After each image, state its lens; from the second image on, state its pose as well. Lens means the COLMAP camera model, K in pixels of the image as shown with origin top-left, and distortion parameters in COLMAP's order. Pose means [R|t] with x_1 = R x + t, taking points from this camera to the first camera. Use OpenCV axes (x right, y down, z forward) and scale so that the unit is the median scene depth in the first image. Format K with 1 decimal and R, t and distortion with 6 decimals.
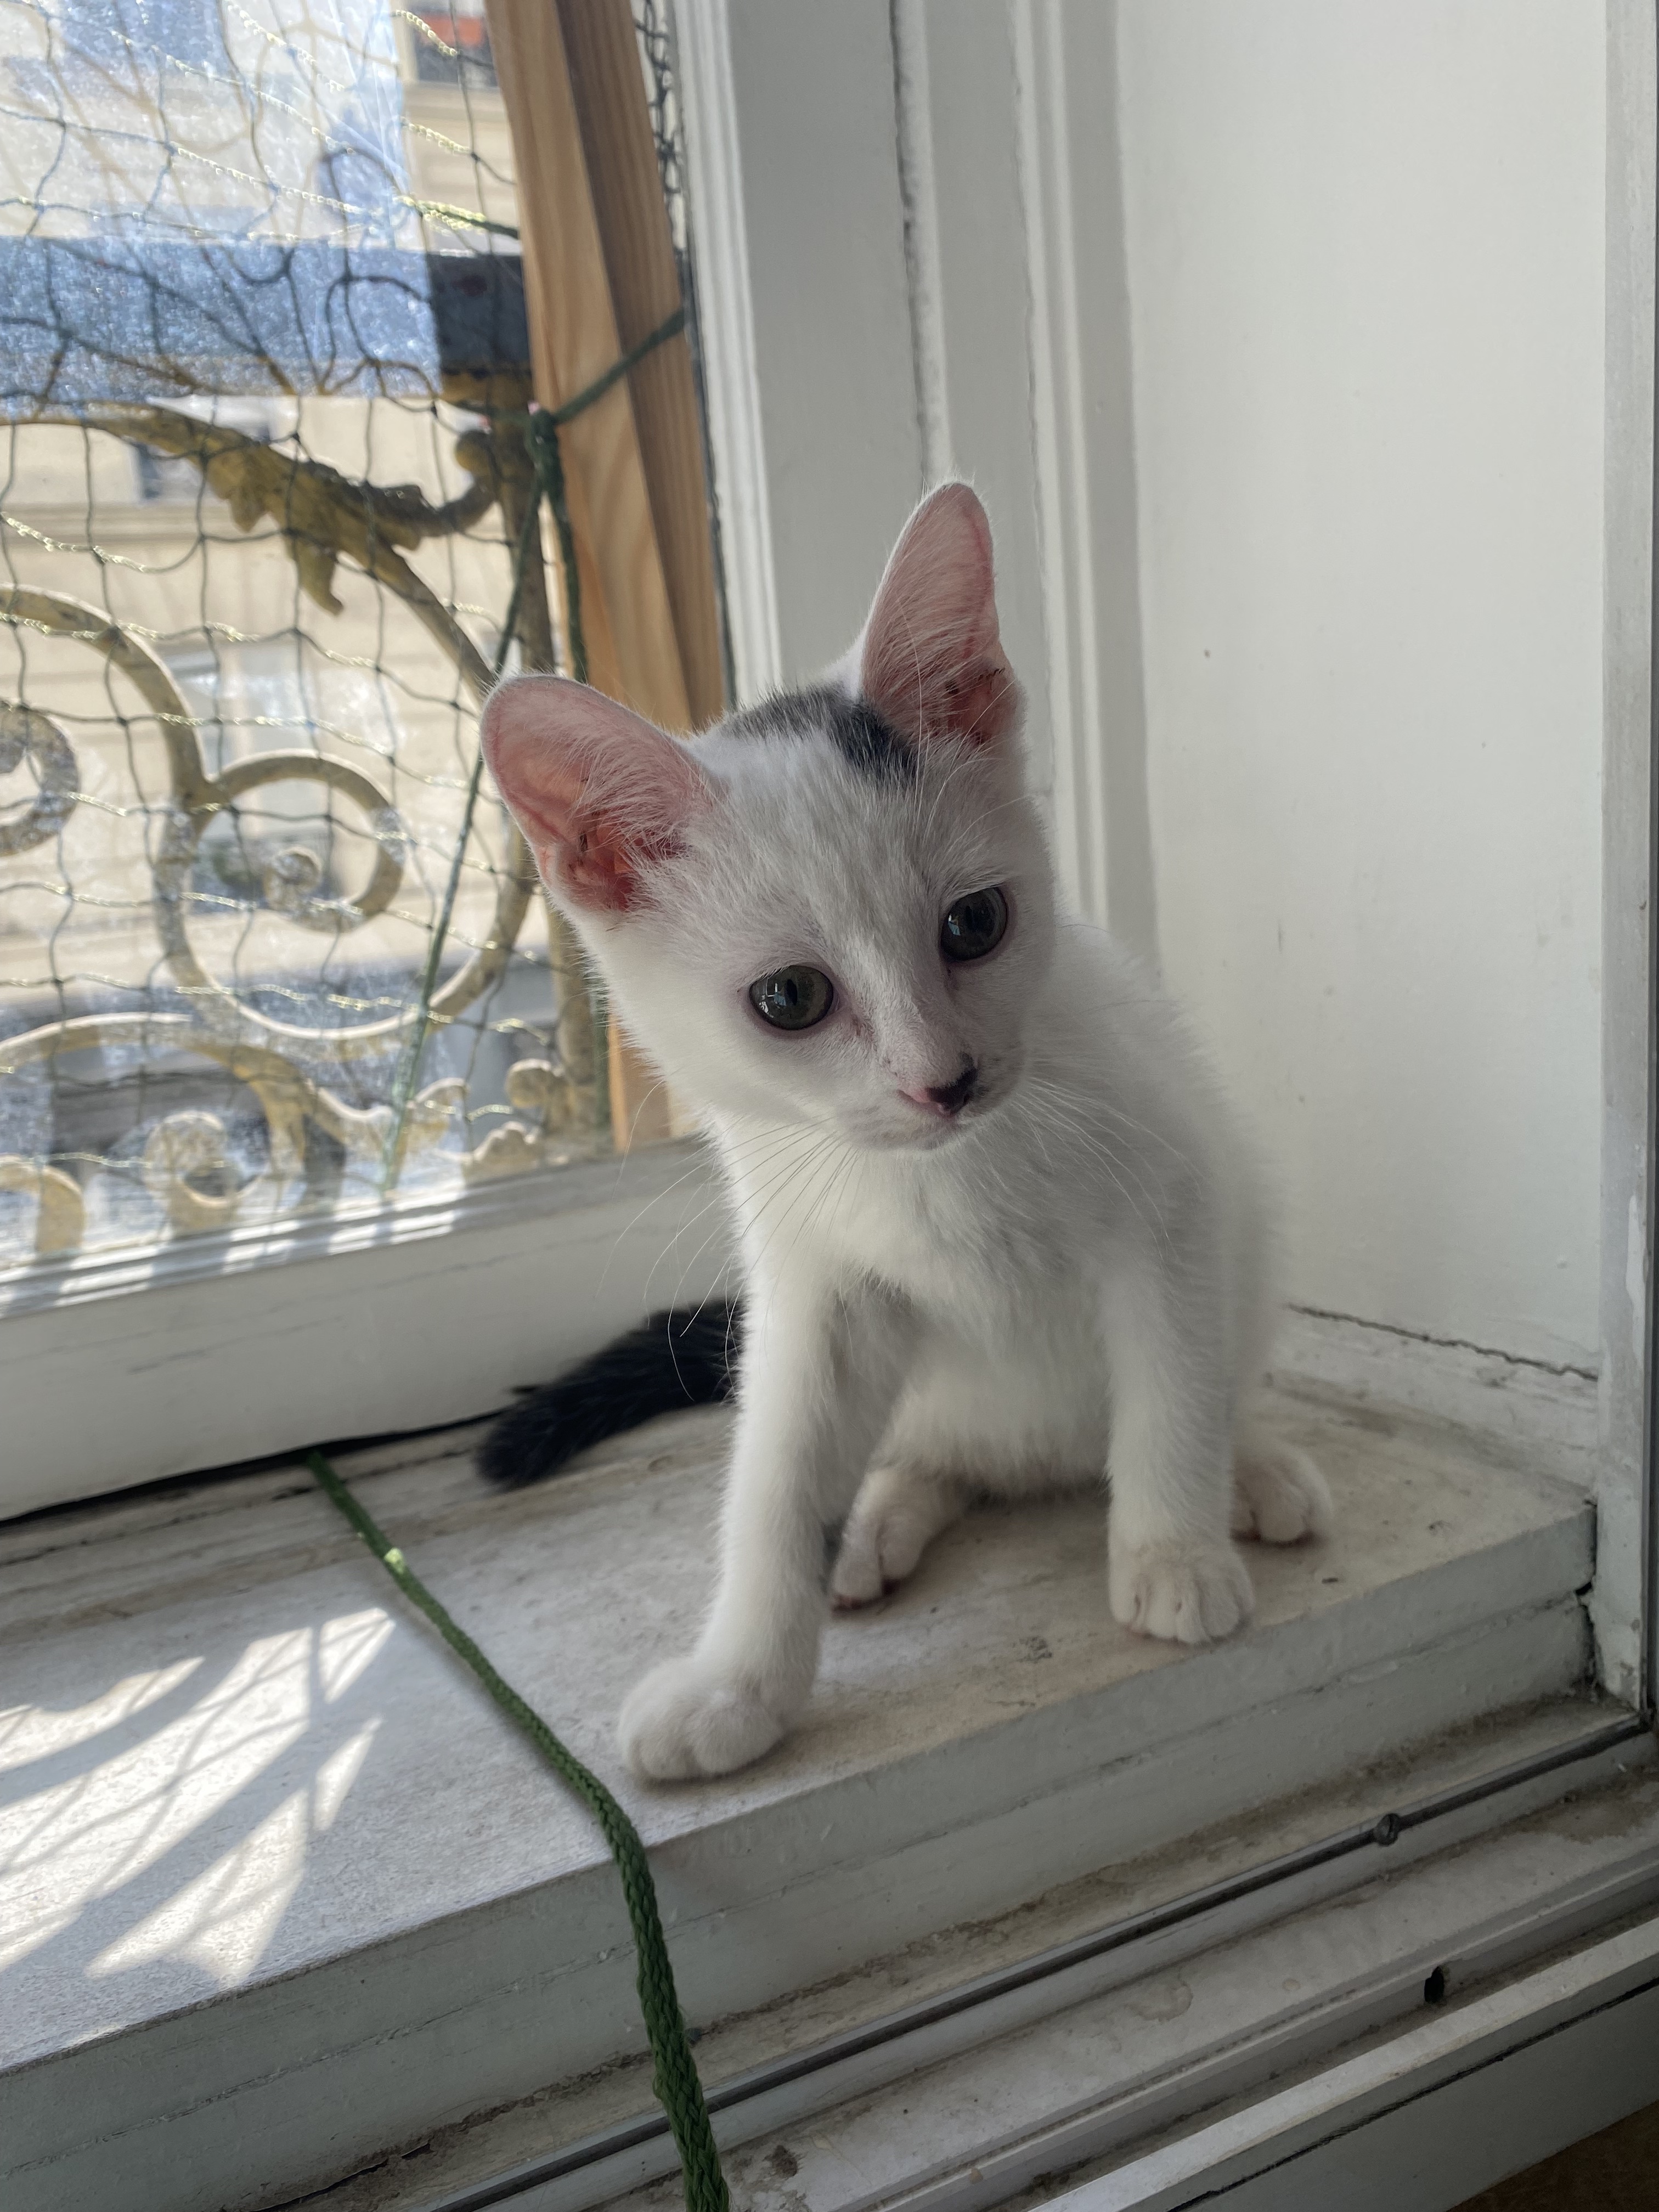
lens RADIAL K [[1796.3, 0, 829.5], [0, 1796.3, 1106.0], [0, 0, 1]] dist [-0.001839, 0.012303]
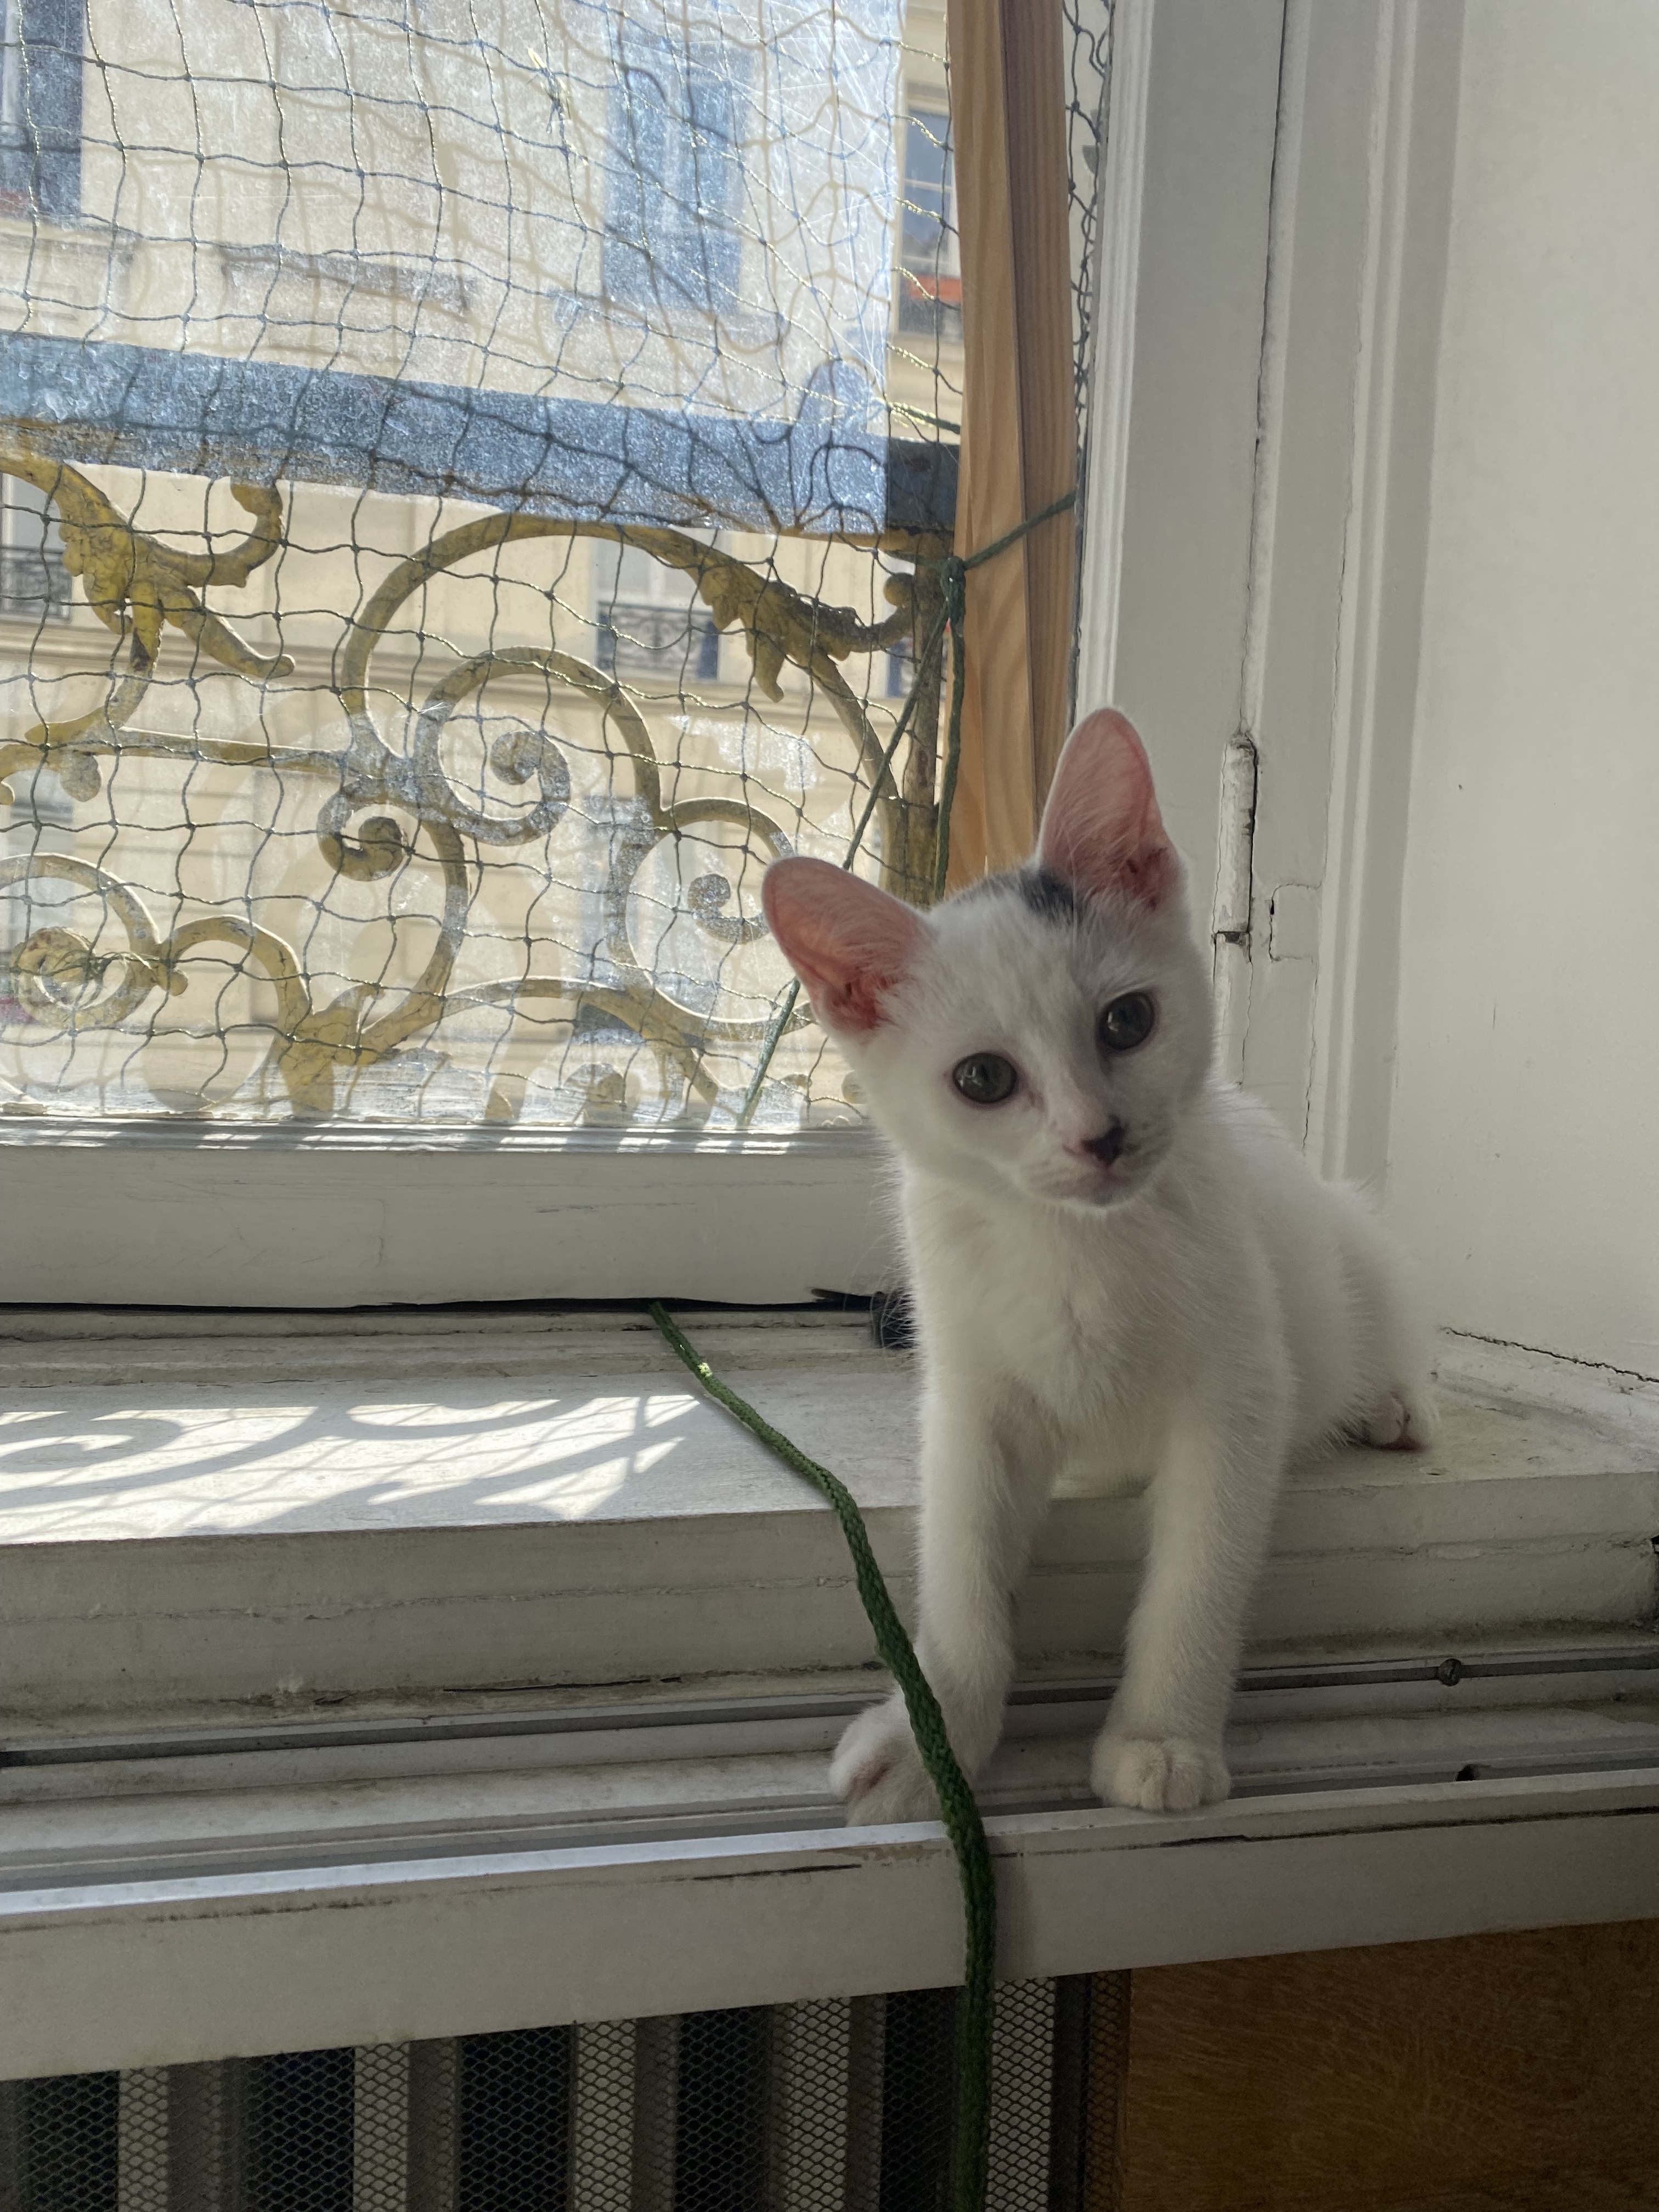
lens RADIAL K [[1796.3, 0, 829.5], [0, 1796.3, 1106.0], [0, 0, 1]] dist [-0.001839, 0.012303]
pose [[0.971482, 0.139315, -0.191871, 0.061742], [-0.161878, 0.980953, -0.107362, 0.174114], [0.173260, 0.135359, 0.975530, -0.257116]]
